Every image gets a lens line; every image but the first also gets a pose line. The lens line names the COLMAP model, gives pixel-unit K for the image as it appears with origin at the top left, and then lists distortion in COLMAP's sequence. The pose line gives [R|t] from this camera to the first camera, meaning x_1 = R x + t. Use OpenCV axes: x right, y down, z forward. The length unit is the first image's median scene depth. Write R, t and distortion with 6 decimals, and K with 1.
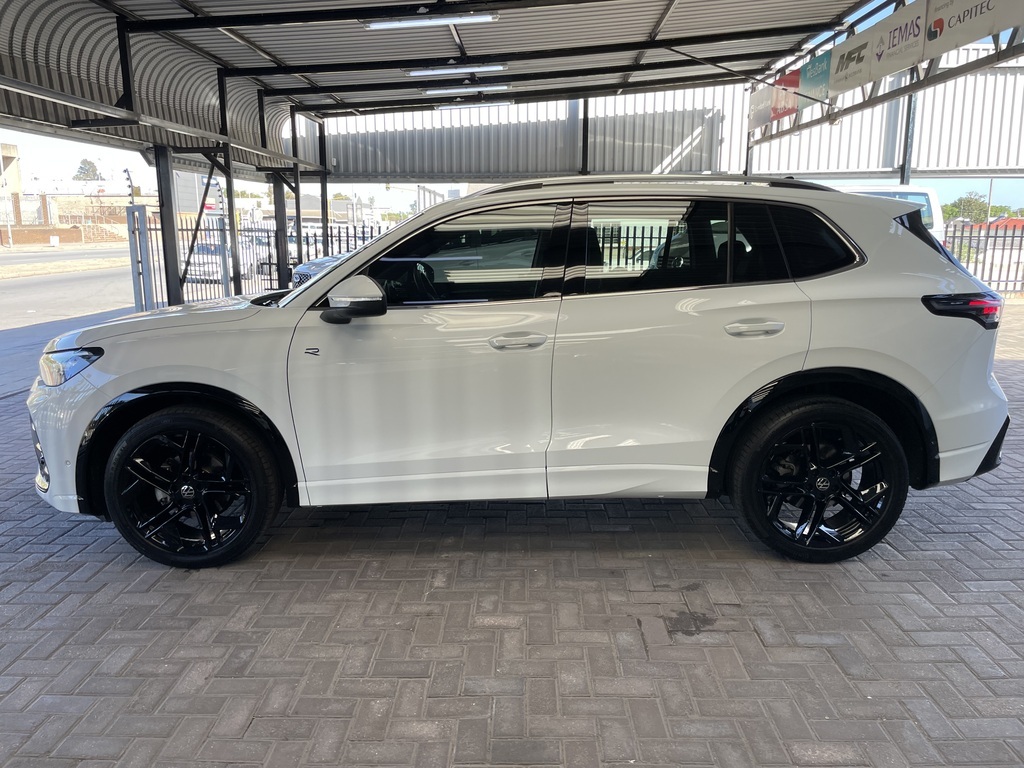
lens RADIAL K [[788.8, 0, 515.2], [0, 788.8, 384.6], [0, 0, 1]] dist [0.057573, -0.085341]
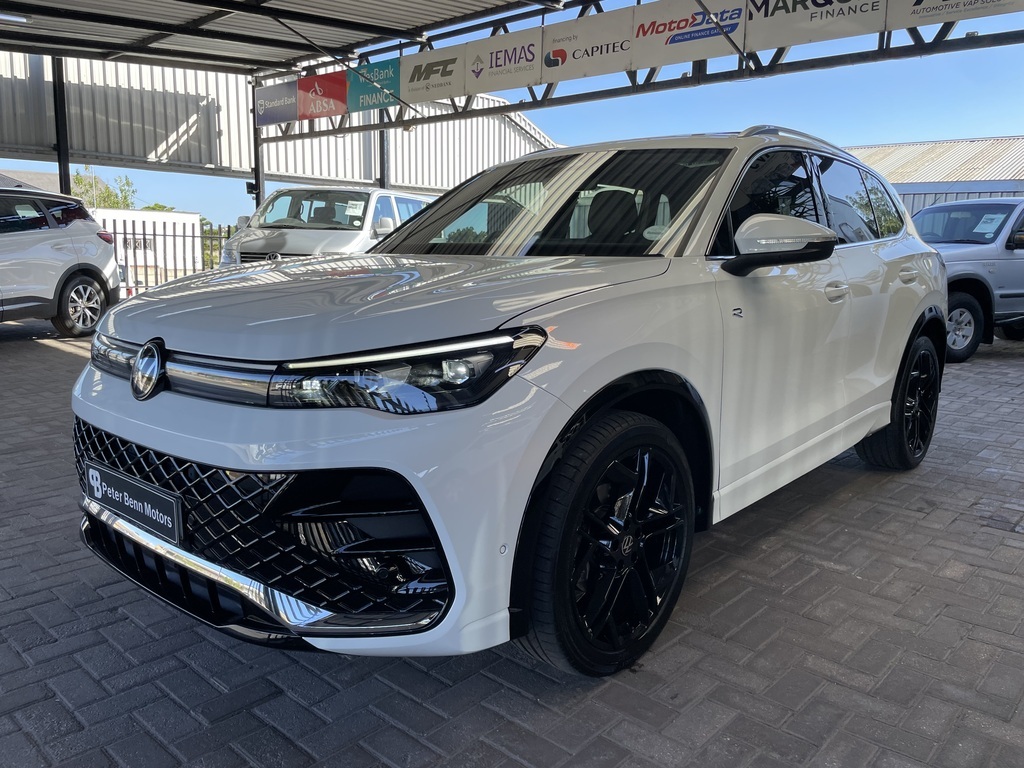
lens RADIAL K [[788.8, 0, 512.2], [0, 788.8, 382.1], [0, 0, 1]] dist [0.057573, -0.085341]
pose [[0.651002, -0.102291, 0.752153, -0.250735], [0.123703, 0.991929, 0.027833, -0.006127], [-0.748929, 0.074924, 0.658401, 0.171861]]
